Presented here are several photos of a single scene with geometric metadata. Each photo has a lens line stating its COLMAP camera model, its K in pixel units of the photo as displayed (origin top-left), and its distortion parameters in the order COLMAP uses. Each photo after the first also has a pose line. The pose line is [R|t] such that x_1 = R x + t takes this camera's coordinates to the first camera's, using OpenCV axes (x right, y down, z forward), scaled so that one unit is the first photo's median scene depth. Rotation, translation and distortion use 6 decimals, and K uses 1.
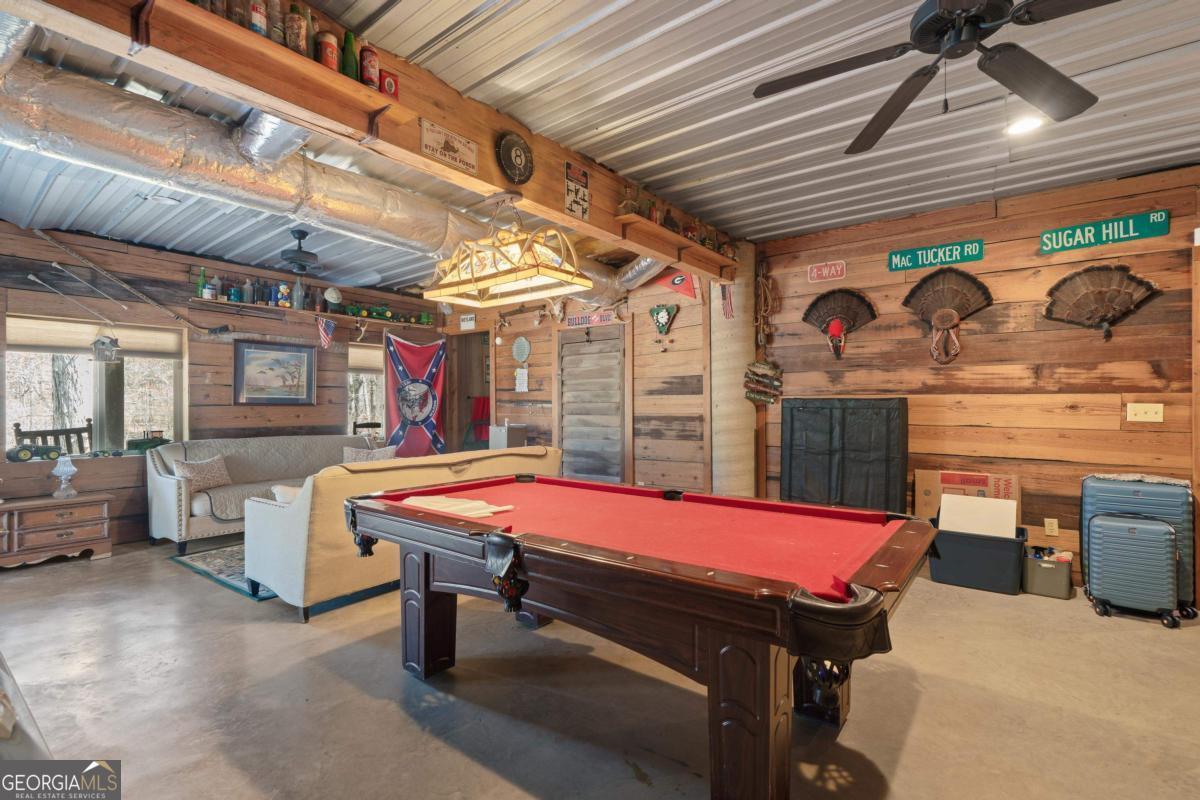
lens RADIAL K [[555.2, 0, 603.0], [0, 555.2, 403.5], [0, 0, 1]] dist [-0.001679, 0.000787]
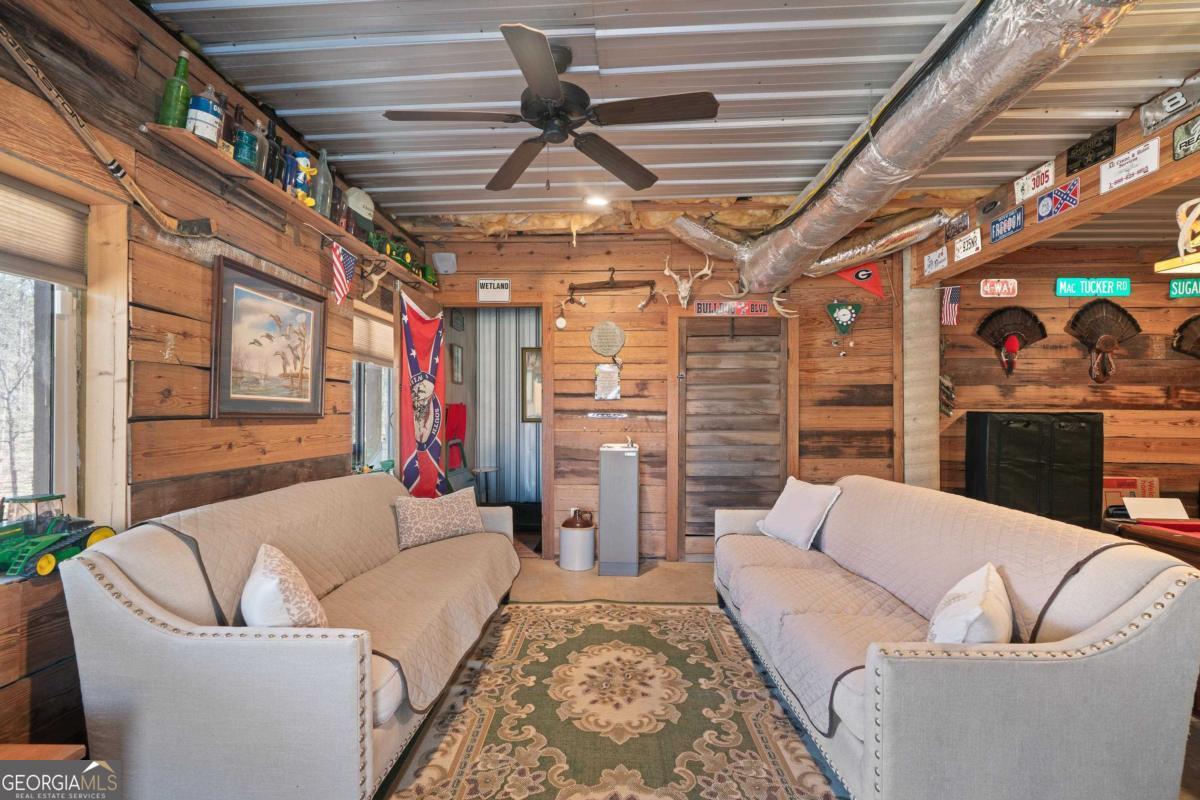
lens RADIAL K [[555.2, 0, 593.8], [0, 555.2, 407.5], [0, 0, 1]] dist [-0.001679, 0.000787]
pose [[0.817232, 0.011260, 0.576198, -0.717847], [-0.006160, 0.999923, -0.010804, -0.001737], [-0.576276, 0.005281, 0.817238, 0.539409]]
